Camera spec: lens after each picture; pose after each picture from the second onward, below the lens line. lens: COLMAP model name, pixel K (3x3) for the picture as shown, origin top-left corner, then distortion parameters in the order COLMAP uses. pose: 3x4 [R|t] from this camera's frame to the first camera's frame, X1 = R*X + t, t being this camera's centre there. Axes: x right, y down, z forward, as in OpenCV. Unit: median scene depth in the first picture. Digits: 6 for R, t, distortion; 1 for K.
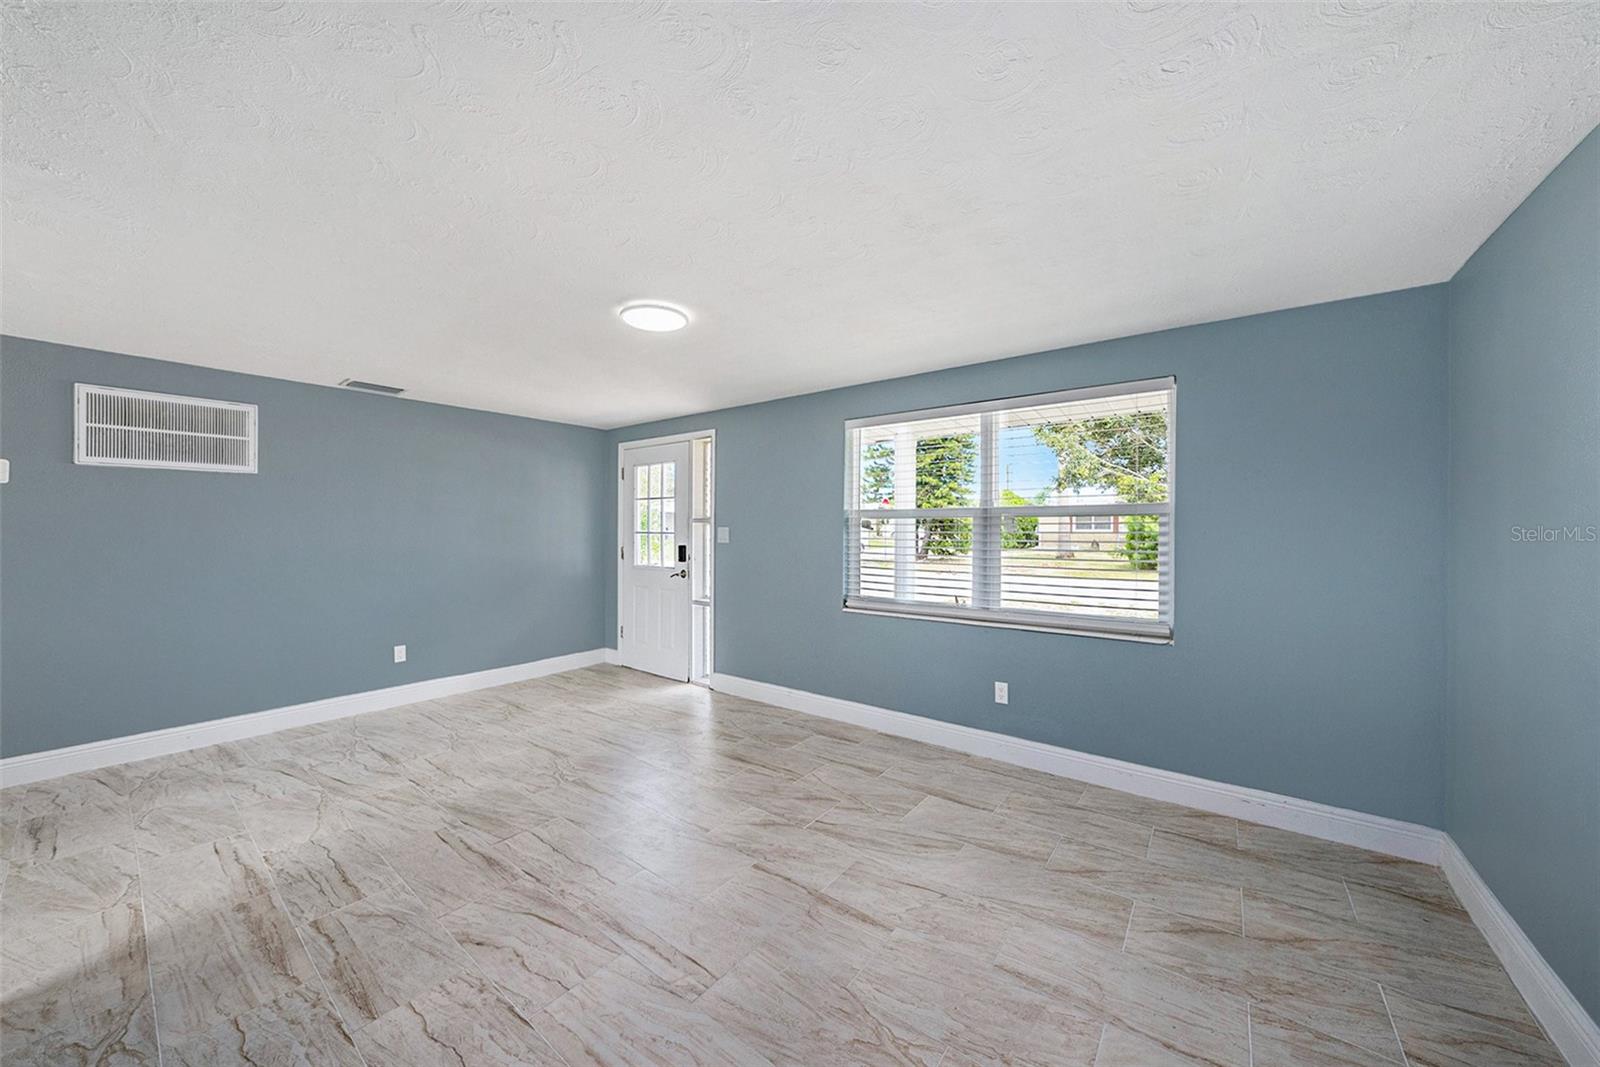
lens RADIAL K [[566.9, 0, 800.0], [0, 566.9, 533.5], [0, 0, 1]] dist [-0.011784, 0.000051]
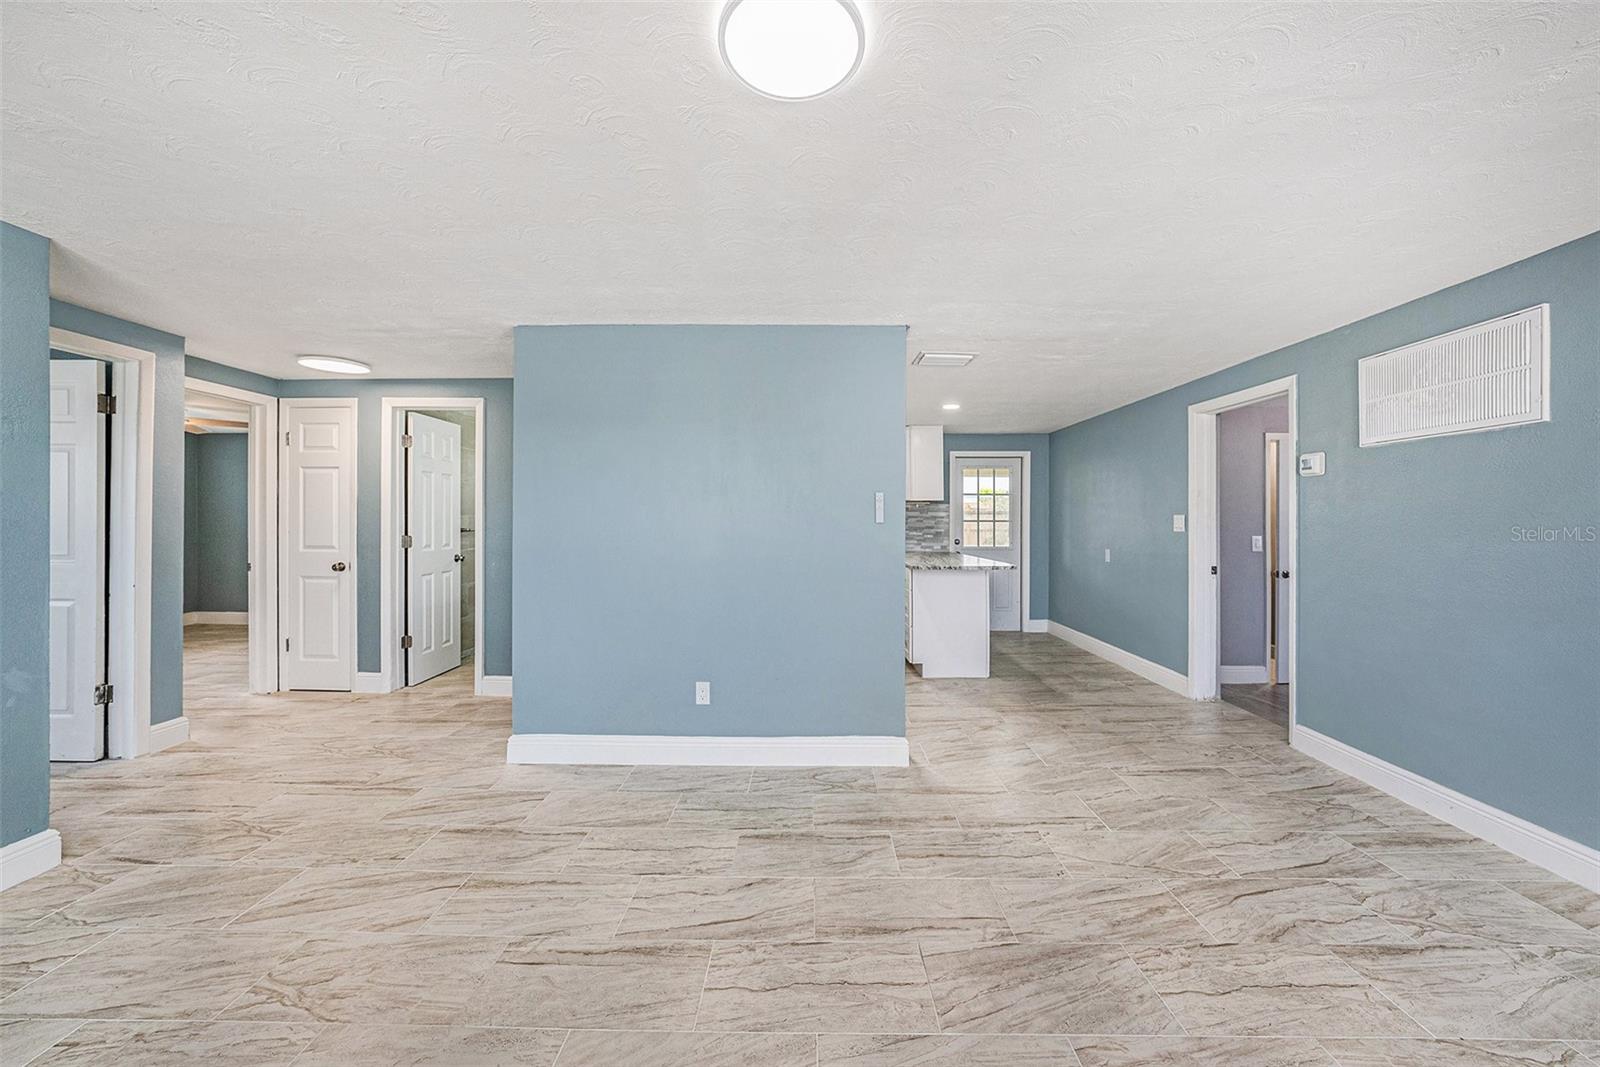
lens RADIAL K [[561.8, 0, 797.1], [0, 561.8, 524.5], [0, 0, 1]] dist [-0.019613, 0.005737]
pose [[-0.805126, -0.002413, -0.593099, 0.004586], [-0.009891, 0.999907, 0.009359, 0.005363], [0.593022, 0.013402, -0.805075, 1.118018]]
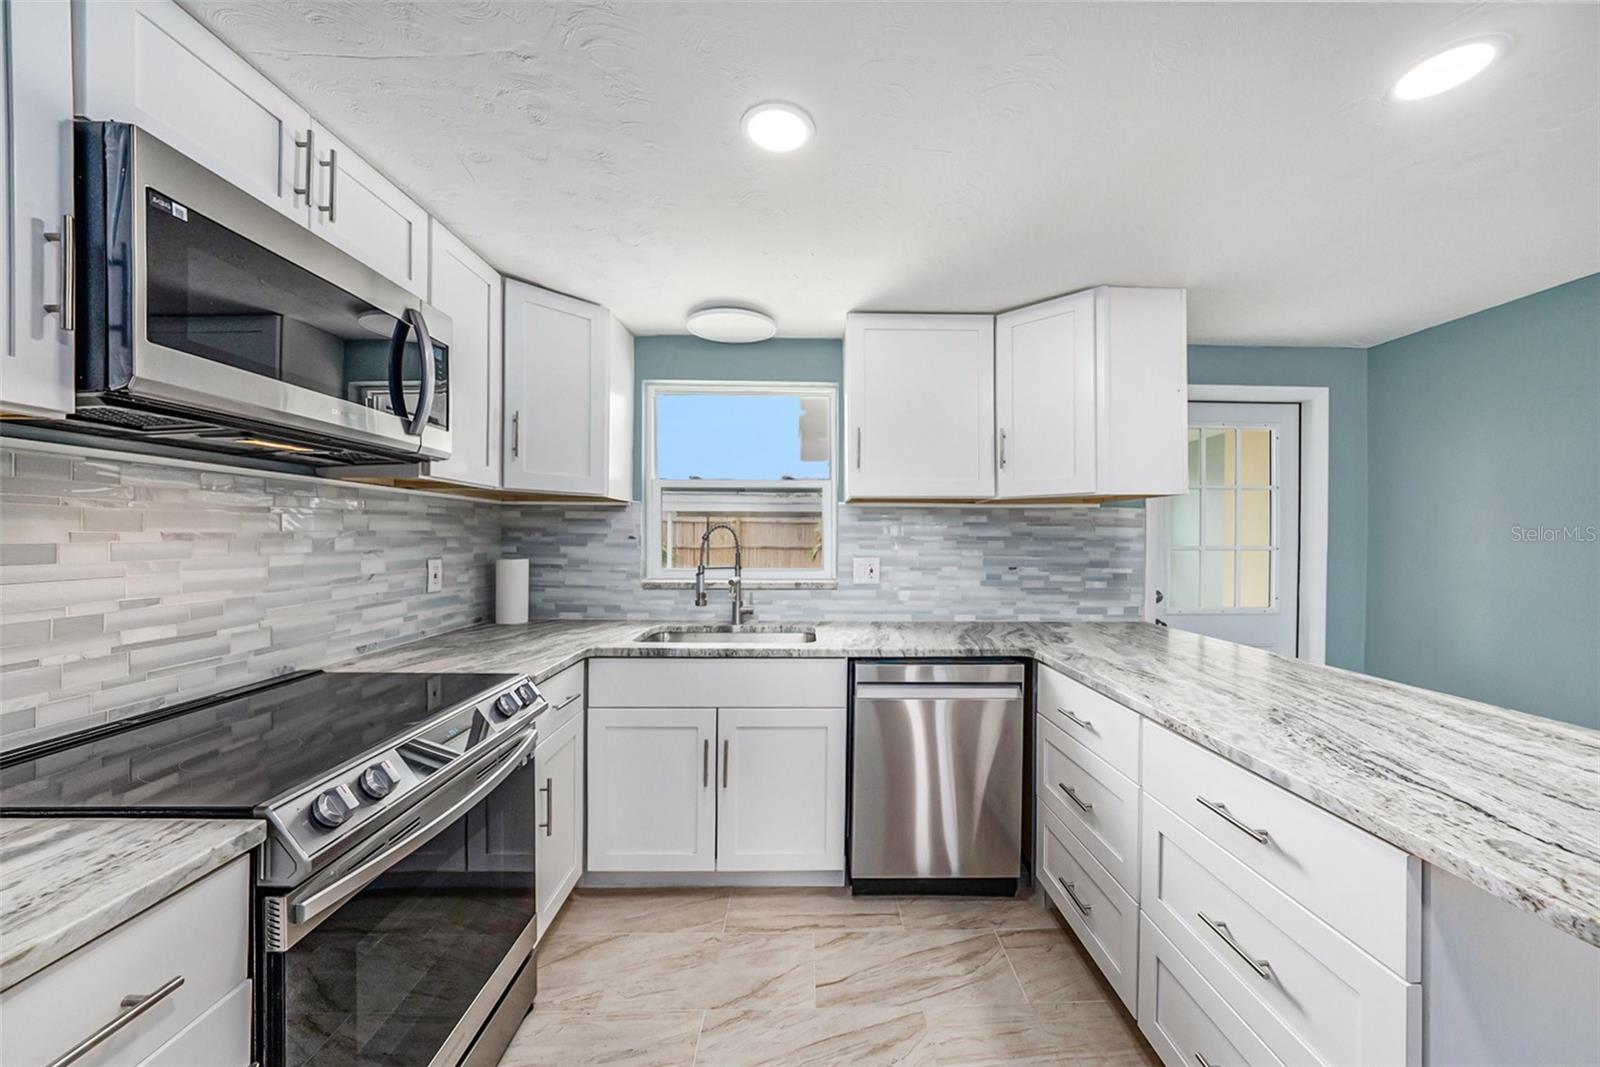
lens RADIAL K [[569.5, 0, 821.7], [0, 569.5, 529.2], [0, 0, 1]] dist [-0.034582, 0.009837]
pose [[-0.783422, -0.012806, -0.621358, -0.752620], [-0.010499, 0.999918, -0.007372, -0.013750], [0.621401, 0.000748, -0.783492, 0.128885]]
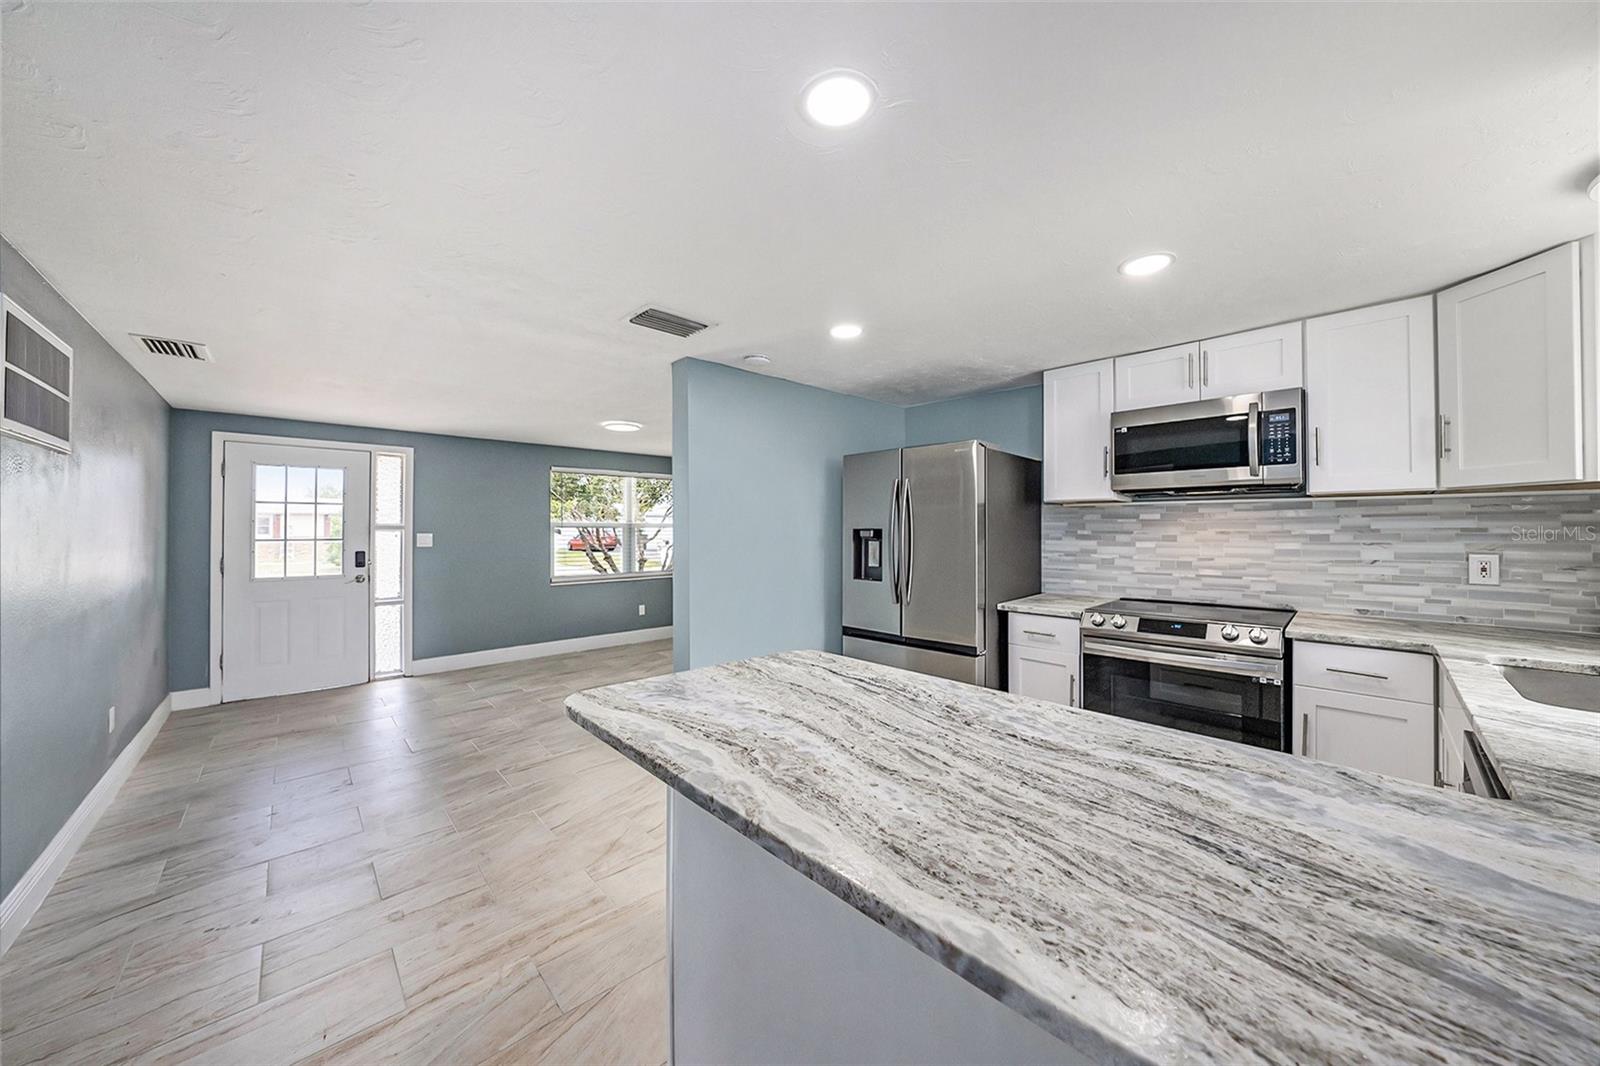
lens RADIAL K [[569.5, 0, 821.7], [0, 569.5, 528.7], [0, 0, 1]] dist [-0.034582, 0.009837]
pose [[0.147906, 0.003689, 0.988995, -1.695786], [0.007331, 0.999961, -0.004826, -0.013510], [-0.988974, 0.007964, 0.147873, 0.049103]]
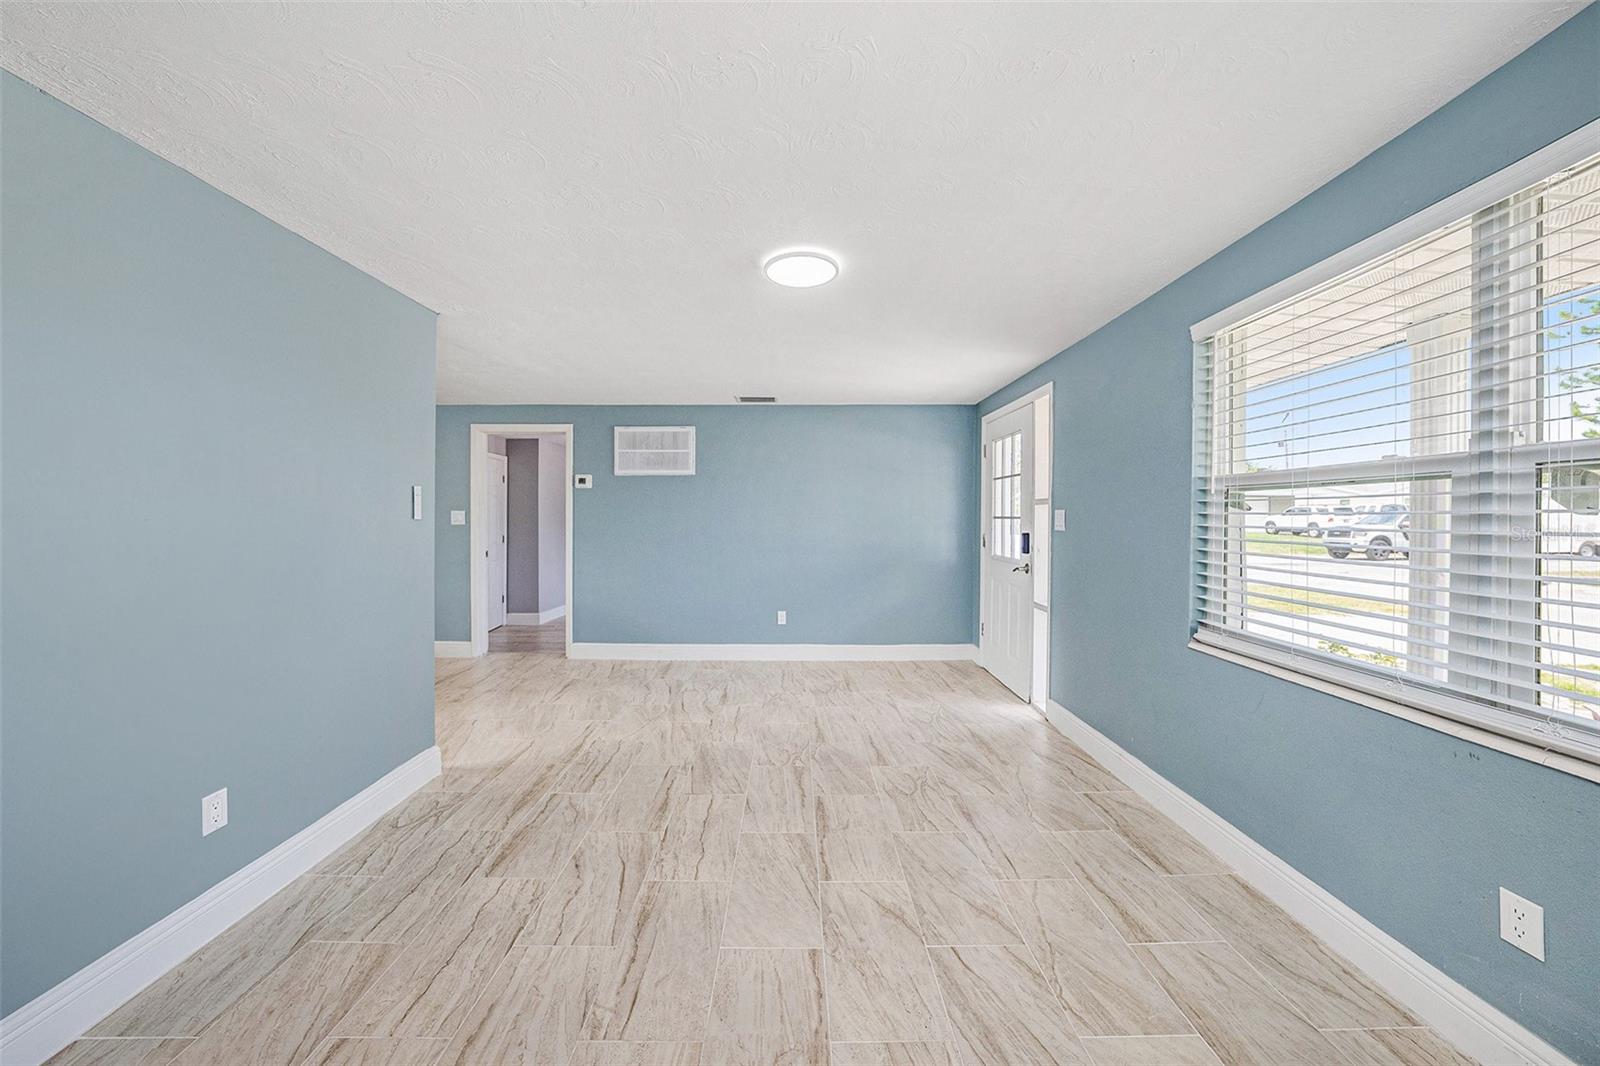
lens RADIAL K [[568.5, 0, 794.5], [0, 568.5, 523.7], [0, 0, 1]] dist [-0.019749, 0.000026]
pose [[0.608650, 0.008309, -0.793395, 0.357855], [-0.007621, 0.999960, 0.004626, 0.008922], [0.793402, 0.003231, 0.608690, 0.373940]]
